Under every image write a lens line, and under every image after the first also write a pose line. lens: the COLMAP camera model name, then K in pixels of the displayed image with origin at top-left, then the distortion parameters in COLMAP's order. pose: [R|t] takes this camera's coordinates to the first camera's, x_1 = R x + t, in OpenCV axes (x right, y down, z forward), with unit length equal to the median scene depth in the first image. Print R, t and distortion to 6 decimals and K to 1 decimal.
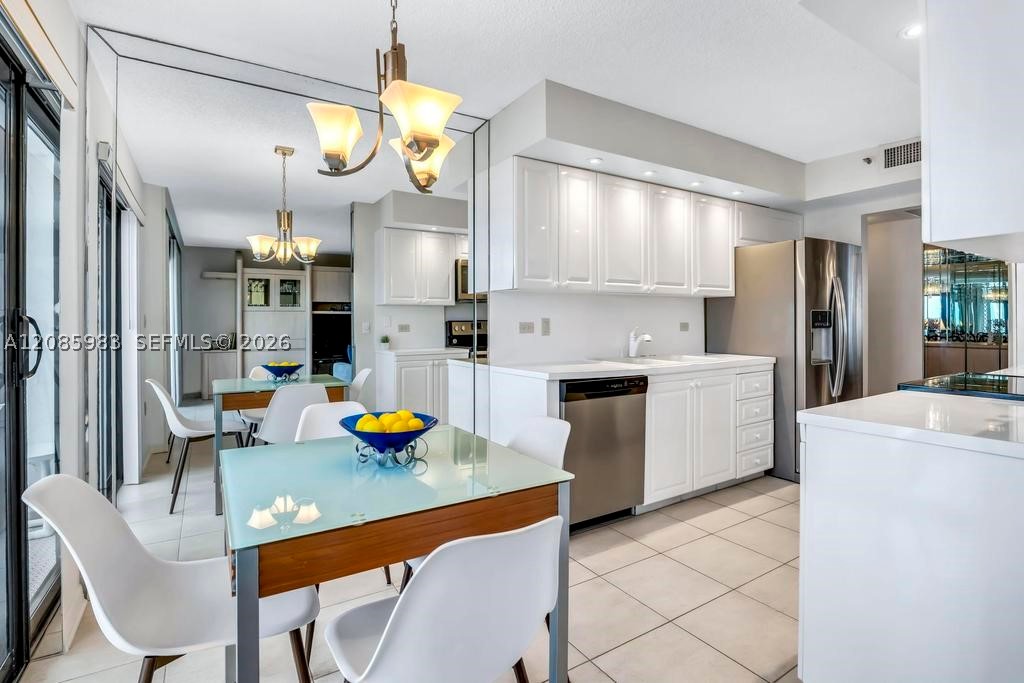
lens RADIAL K [[503.9, 0, 513.5], [0, 503.9, 314.5], [0, 0, 1]] dist [-0.001948, -0.000028]
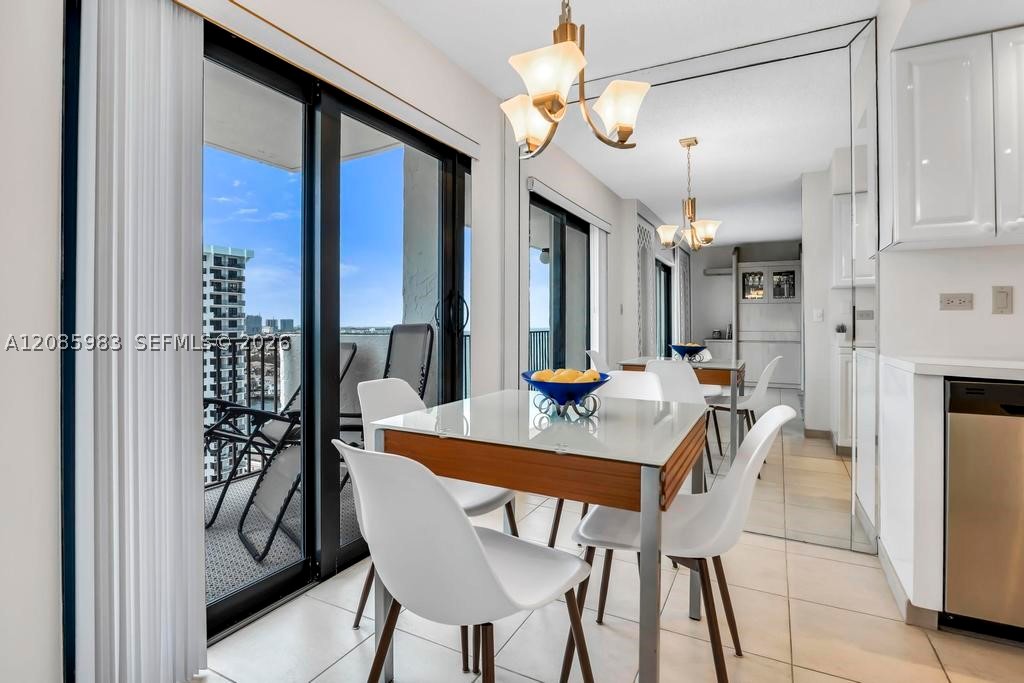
lens RADIAL K [[492.3, 0, 511.4], [0, 492.3, 307.8], [0, 0, 1]] dist [-0.004382, 0.000028]
pose [[0.509319, -0.015878, -0.860431, 0.257533], [0.004224, 0.999864, -0.015951, 0.038868], [0.860567, 0.004490, 0.509317, 0.169424]]
